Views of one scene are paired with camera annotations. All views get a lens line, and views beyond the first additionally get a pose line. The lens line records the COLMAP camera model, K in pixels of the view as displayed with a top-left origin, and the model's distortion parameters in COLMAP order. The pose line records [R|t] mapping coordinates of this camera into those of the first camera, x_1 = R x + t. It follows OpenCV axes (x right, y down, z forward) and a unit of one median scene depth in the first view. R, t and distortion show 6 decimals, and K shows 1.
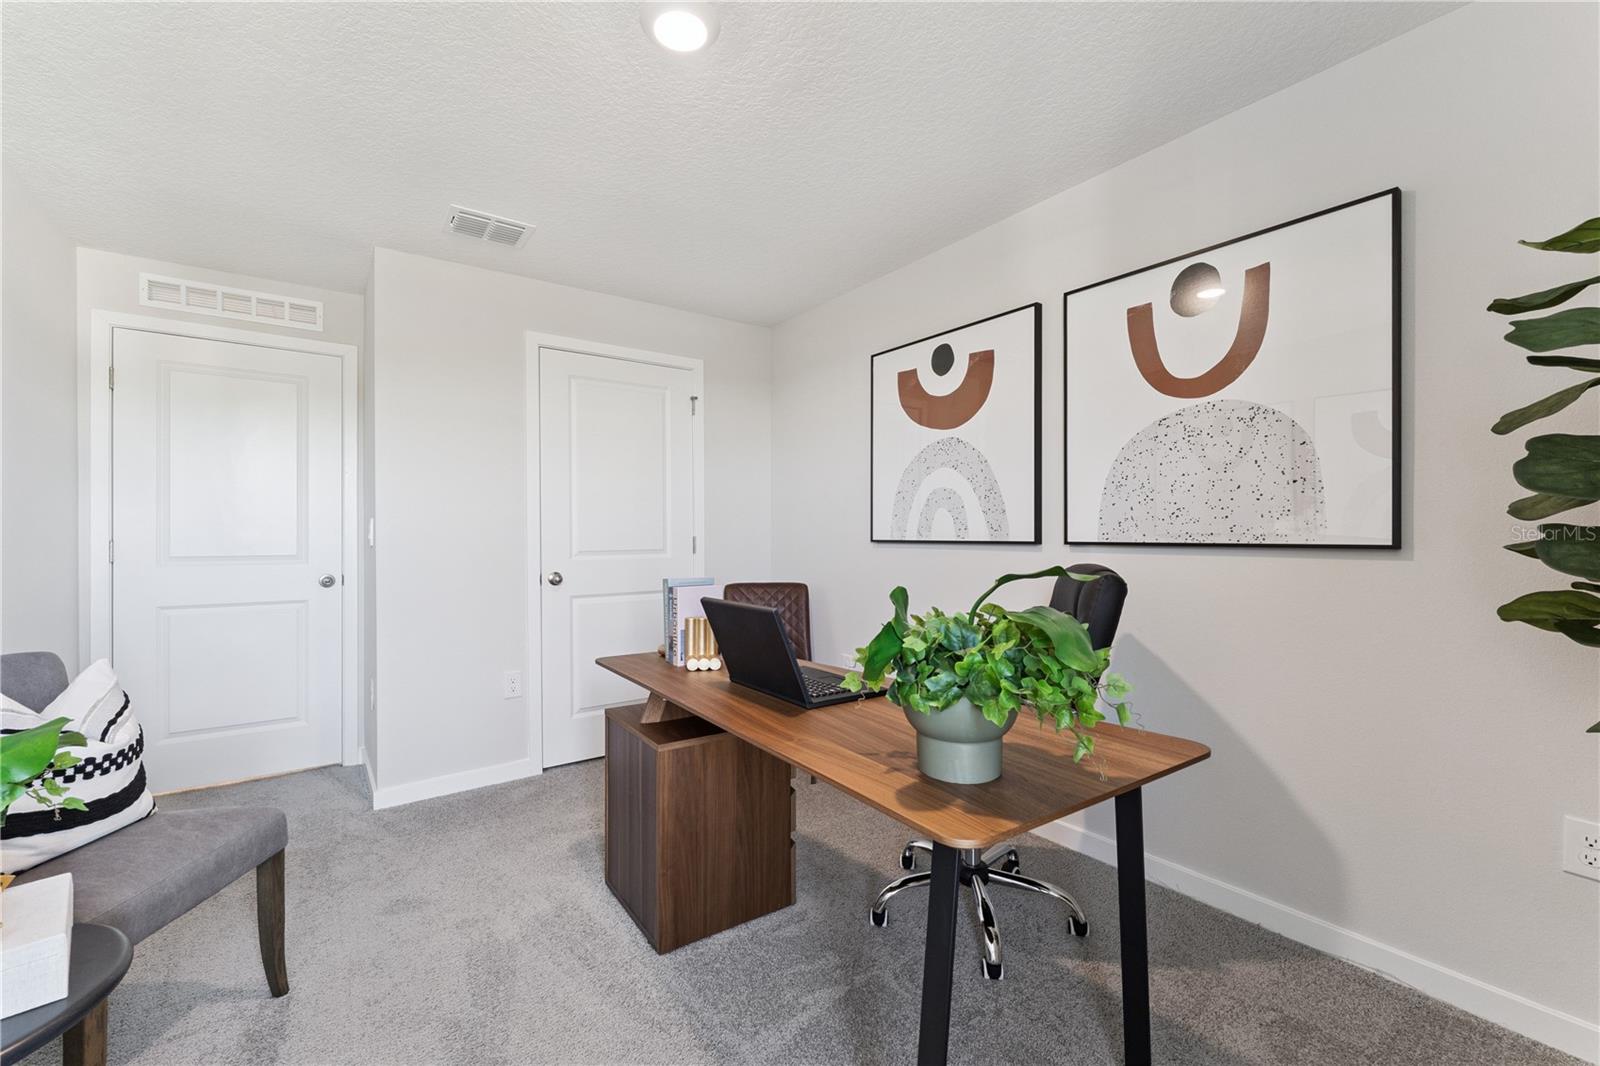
lens RADIAL K [[663.4, 0, 800.0], [0, 663.4, 533.0], [0, 0, 1]] dist [-0.000297, -0.000048]
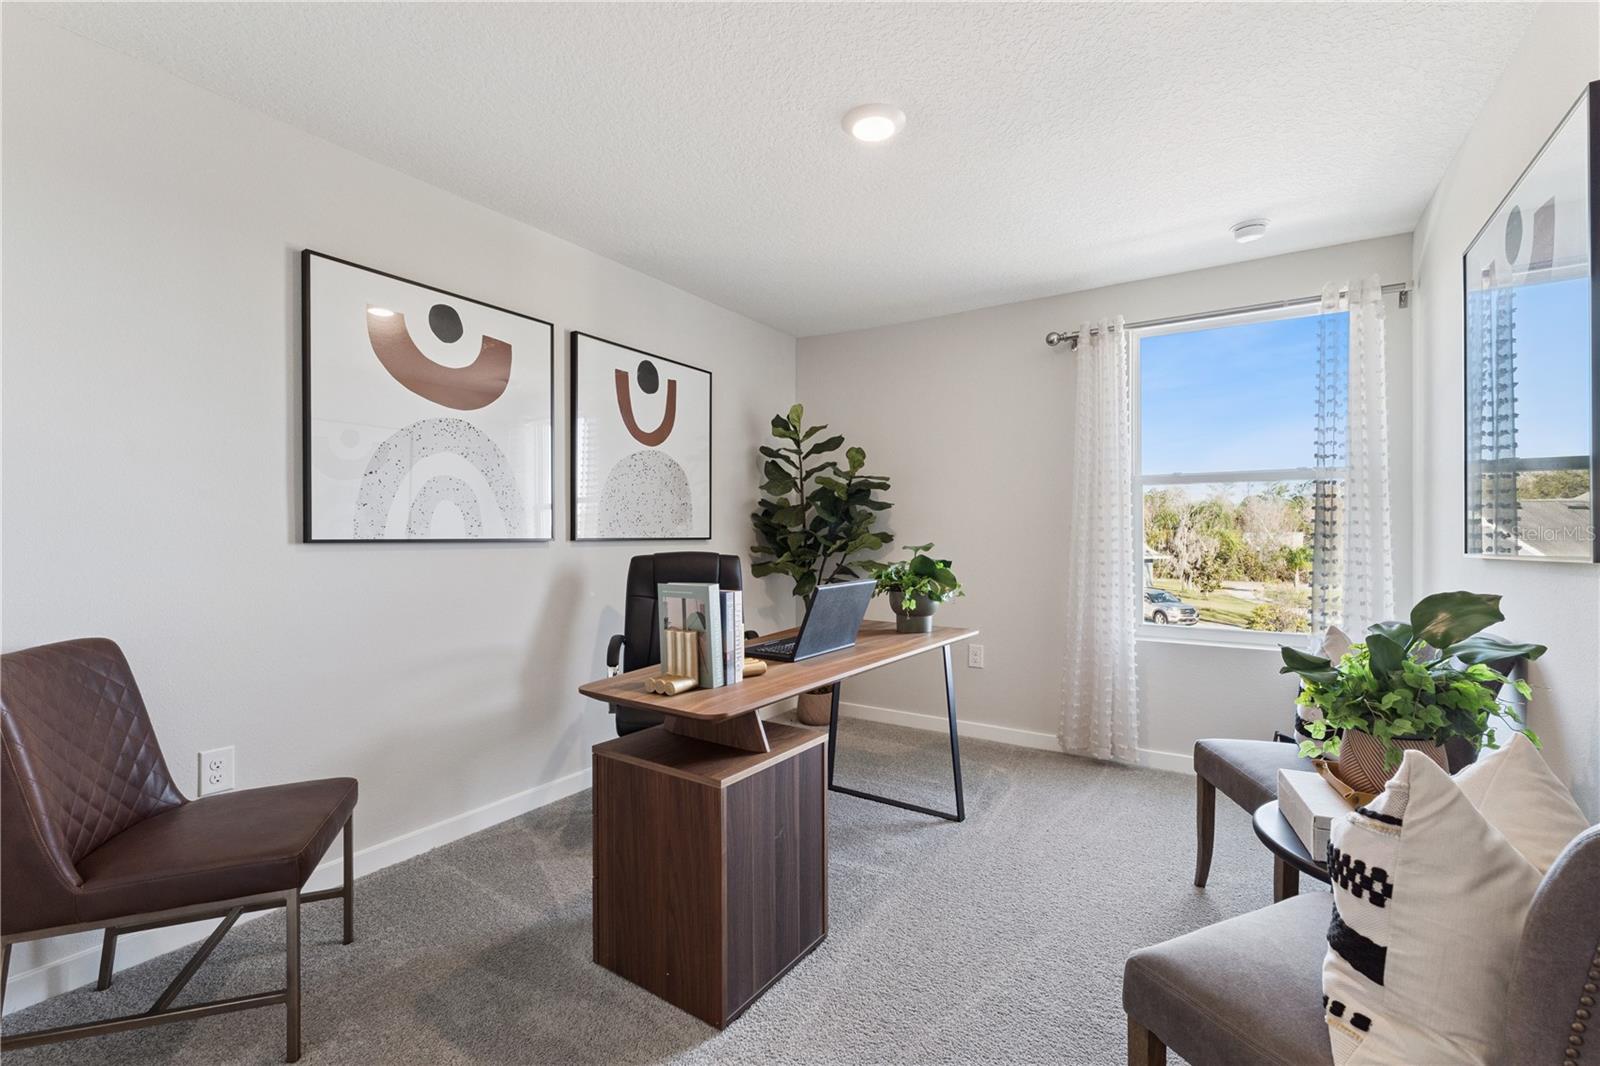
lens RADIAL K [[690.0, 0, 799.1], [0, 690.0, 527.7], [0, 0, 1]] dist [0.000553, -0.000013]
pose [[-0.352993, 0.003549, 0.935619, -0.804256], [-0.008711, 0.999937, -0.007080, -0.000333], [-0.935585, -0.010650, -0.352940, 0.938069]]
